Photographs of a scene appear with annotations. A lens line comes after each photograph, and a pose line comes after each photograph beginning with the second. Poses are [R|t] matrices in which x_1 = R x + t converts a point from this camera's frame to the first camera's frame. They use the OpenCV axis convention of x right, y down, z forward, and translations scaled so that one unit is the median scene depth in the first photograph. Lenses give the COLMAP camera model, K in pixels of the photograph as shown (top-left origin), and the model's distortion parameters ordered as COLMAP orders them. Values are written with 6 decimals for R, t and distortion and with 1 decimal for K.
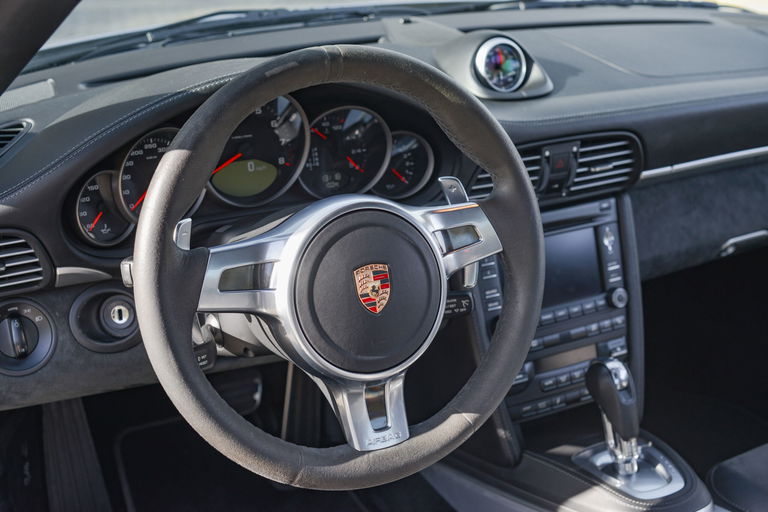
lens RADIAL K [[1108.0, 0, 382.2], [0, 1108.0, 255.8], [0, 0, 1]] dist [-0.125841, 0.036340]
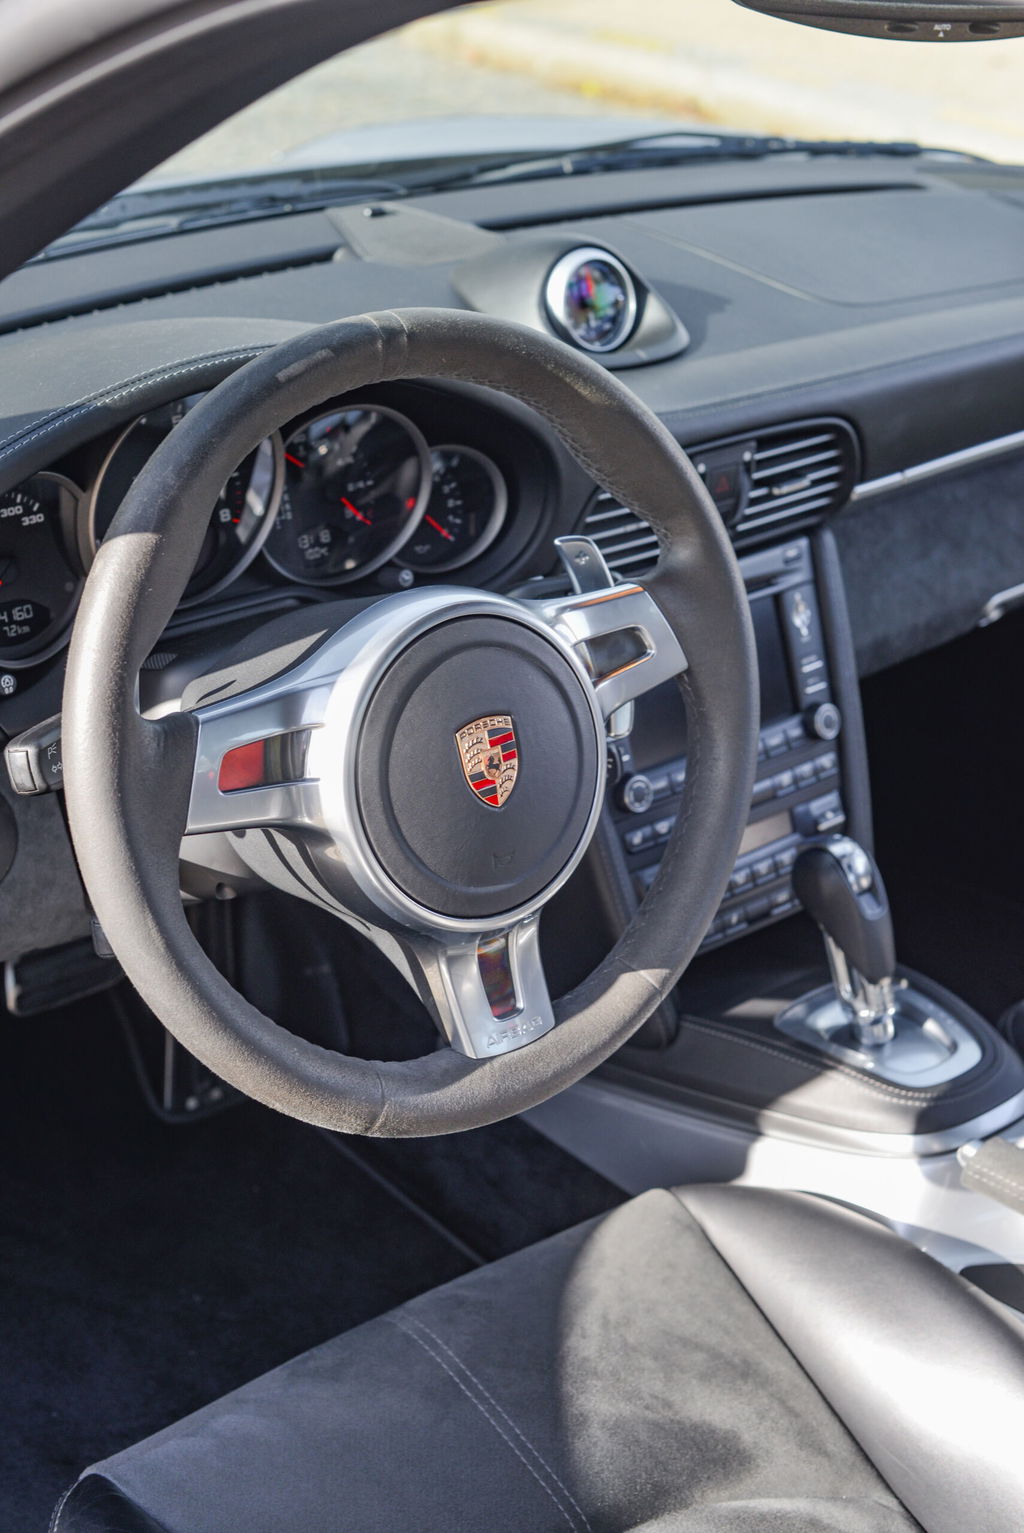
lens RADIAL K [[2206.9, 0, 509.8], [0, 2206.9, 765.7], [0, 0, 1]] dist [-0.142825, 0.108408]
pose [[0.982492, -0.075827, 0.170174, -0.136996], [0.062652, 0.994702, 0.081507, -0.042110], [-0.175453, -0.069418, 0.982037, -0.046296]]
